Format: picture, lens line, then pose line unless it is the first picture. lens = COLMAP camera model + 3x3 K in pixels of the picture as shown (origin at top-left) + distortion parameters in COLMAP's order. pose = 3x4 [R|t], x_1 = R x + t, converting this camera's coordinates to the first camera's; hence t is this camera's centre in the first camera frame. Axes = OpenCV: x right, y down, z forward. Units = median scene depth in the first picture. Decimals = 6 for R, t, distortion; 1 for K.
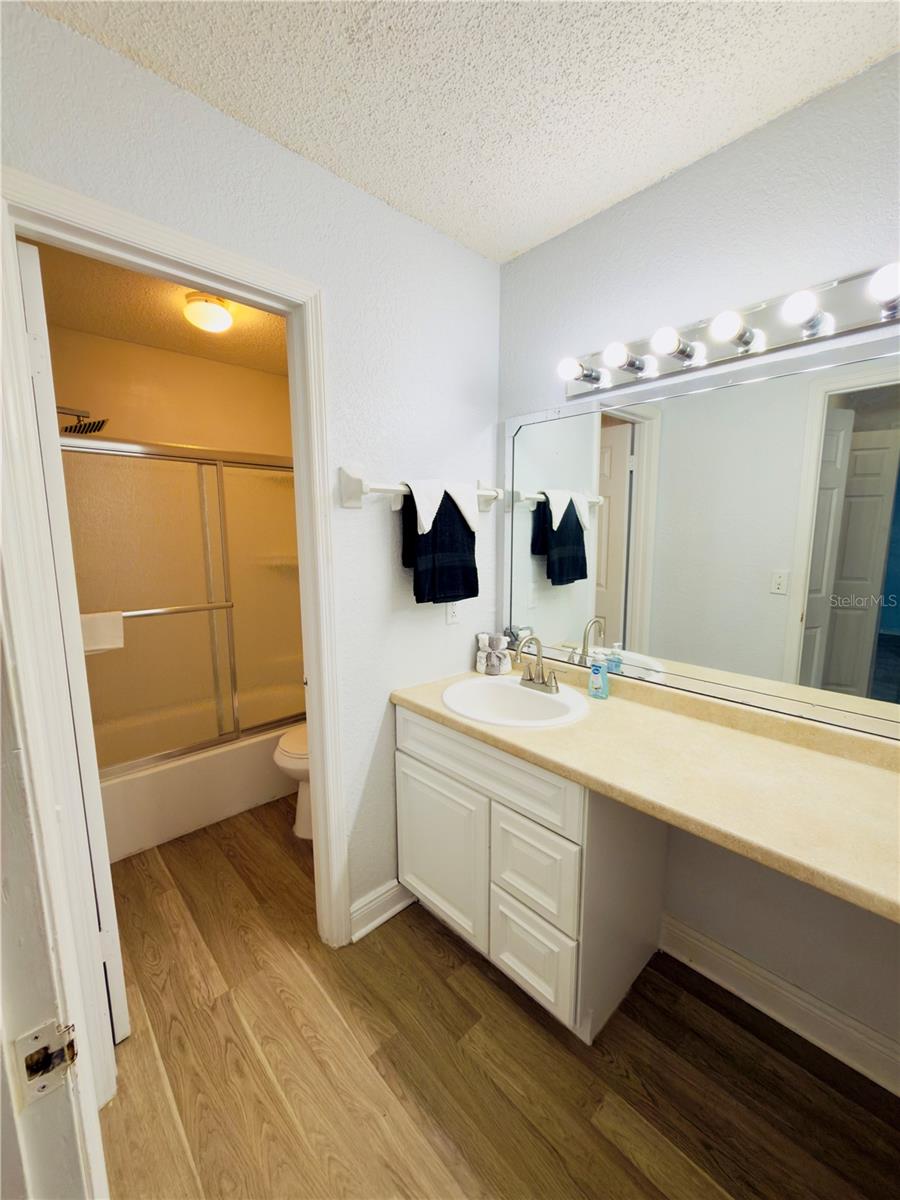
lens RADIAL K [[483.0, 0, 446.4], [0, 483.0, 601.0], [0, 0, 1]] dist [0.002773, 0.000193]
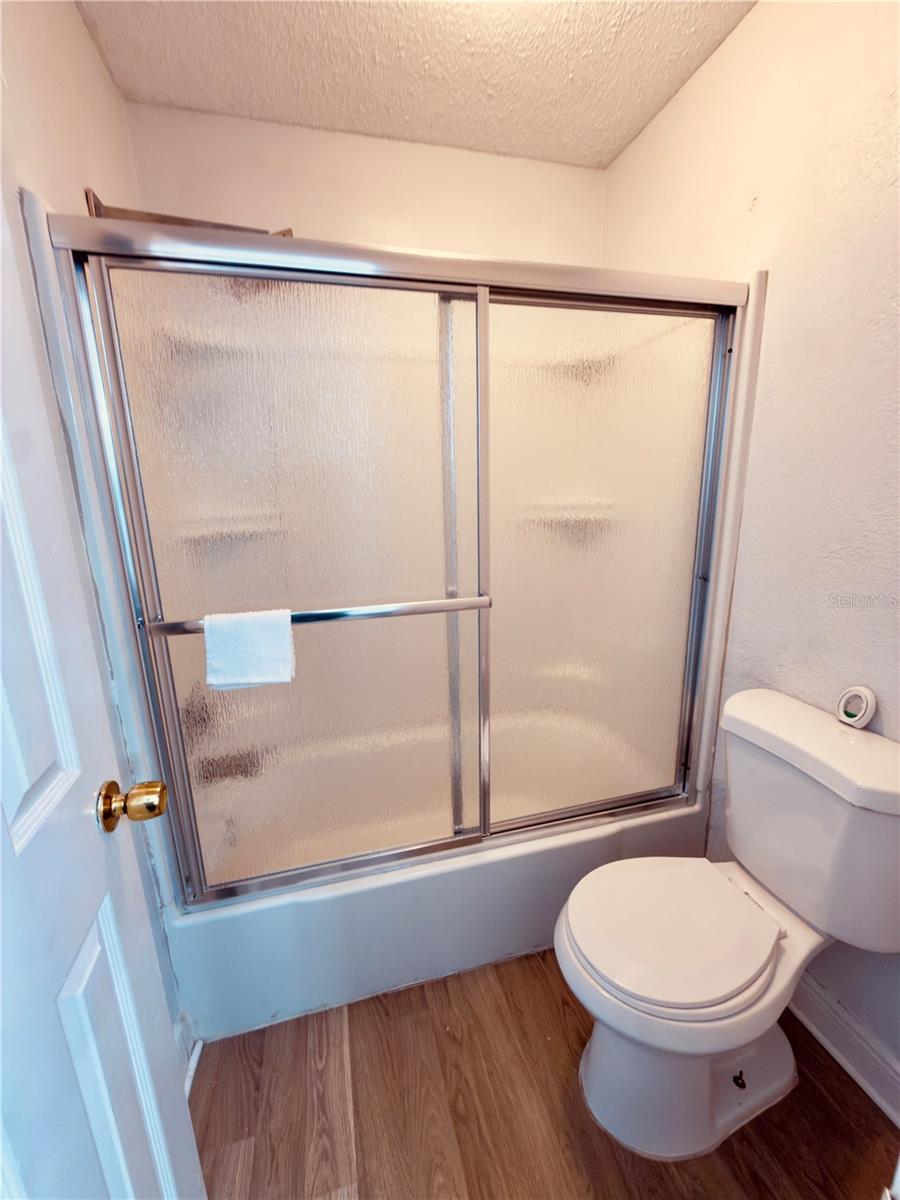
lens RADIAL K [[483.0, 0, 448.7], [0, 483.0, 598.4], [0, 0, 1]] dist [0.002773, 0.000193]
pose [[0.885962, 0.093740, -0.454186, -0.329694], [-0.049859, 0.992935, 0.107677, -0.060111], [0.461071, -0.072753, 0.884376, 0.698226]]
